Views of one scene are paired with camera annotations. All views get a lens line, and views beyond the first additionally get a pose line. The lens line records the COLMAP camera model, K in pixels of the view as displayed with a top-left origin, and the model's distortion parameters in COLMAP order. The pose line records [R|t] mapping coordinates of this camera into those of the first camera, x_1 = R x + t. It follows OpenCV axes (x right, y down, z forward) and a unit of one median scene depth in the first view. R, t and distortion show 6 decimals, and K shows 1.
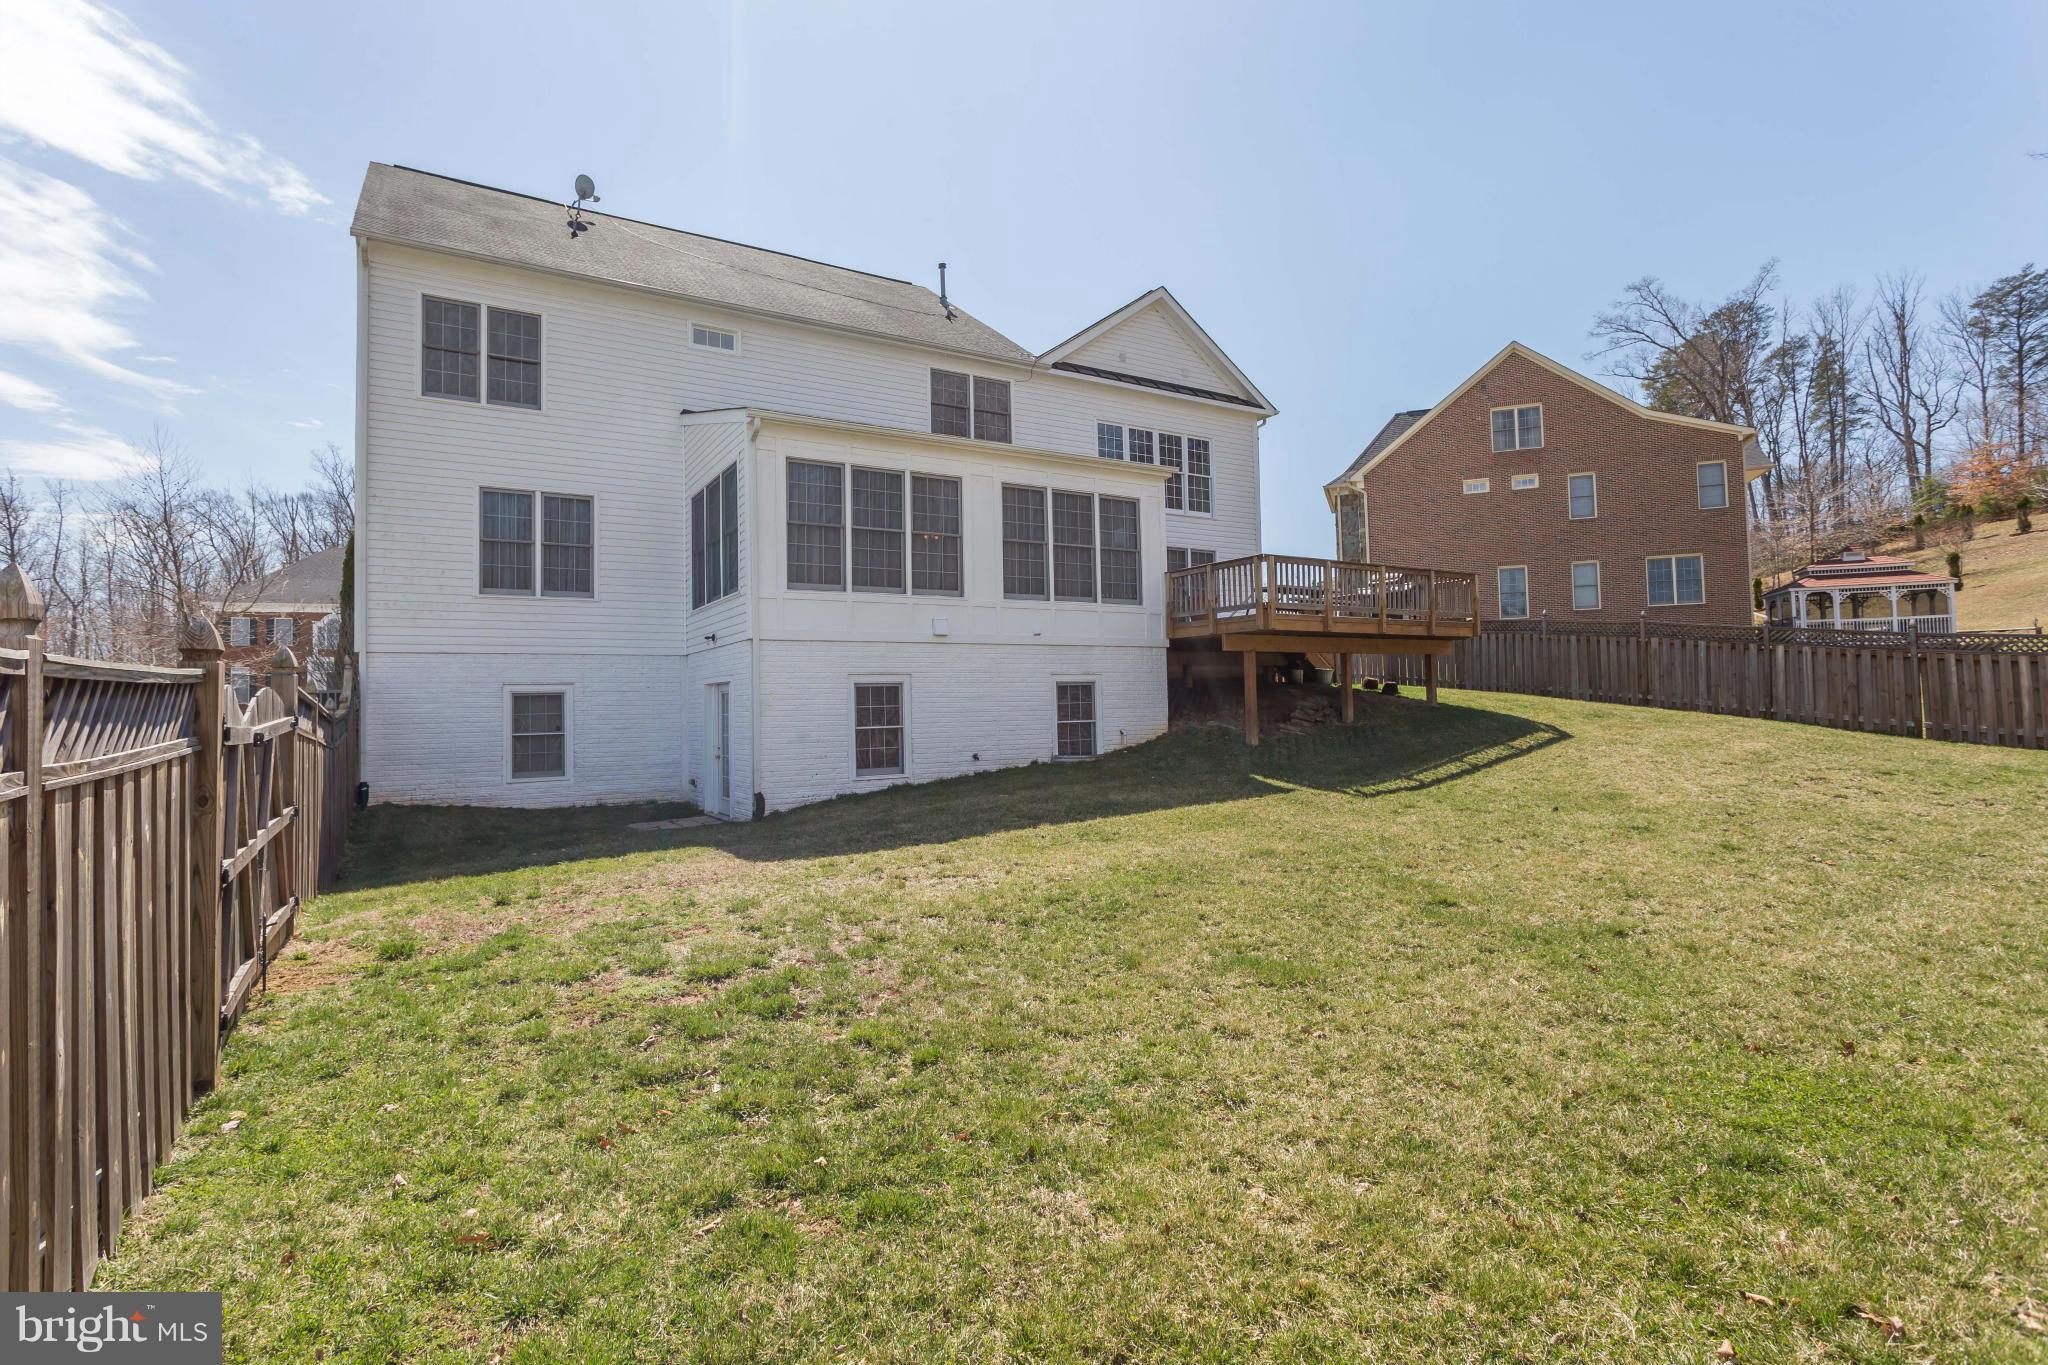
lens RADIAL K [[988.6, 0, 1024.0], [0, 988.6, 682.5], [0, 0, 1]] dist [-0.001890, -0.000088]
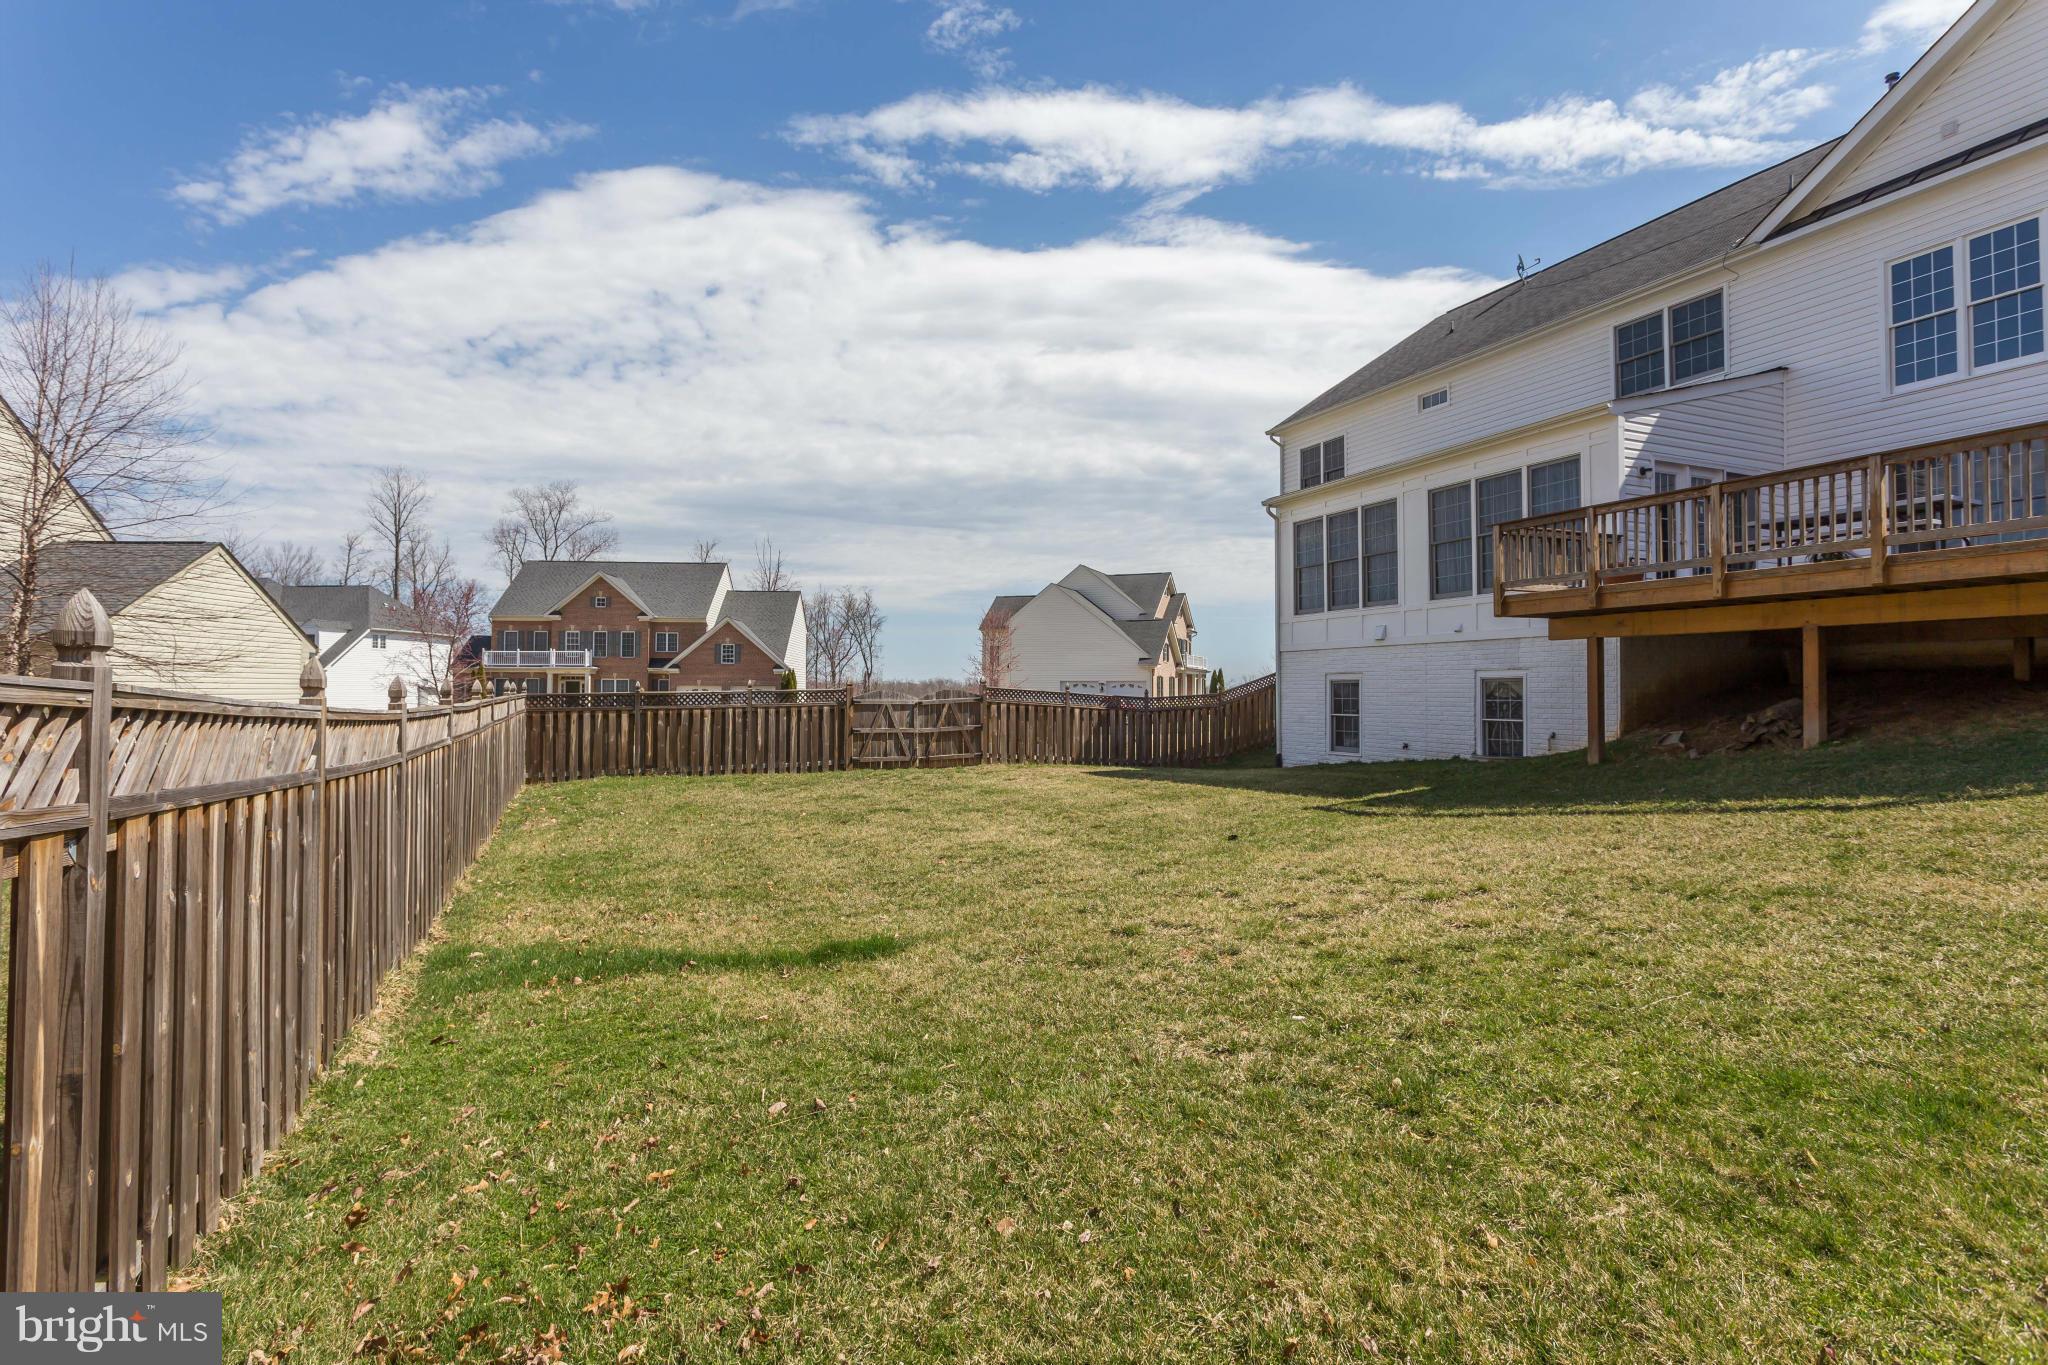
lens RADIAL K [[988.6, 0, 1024.0], [0, 988.6, 682.5], [0, 0, 1]] dist [-0.001890, -0.000088]
pose [[-0.158496, 0.016808, -0.987216, 1.090165], [0.031497, 0.999432, 0.011960, -0.022910], [0.986857, -0.029199, -0.158936, 0.729376]]
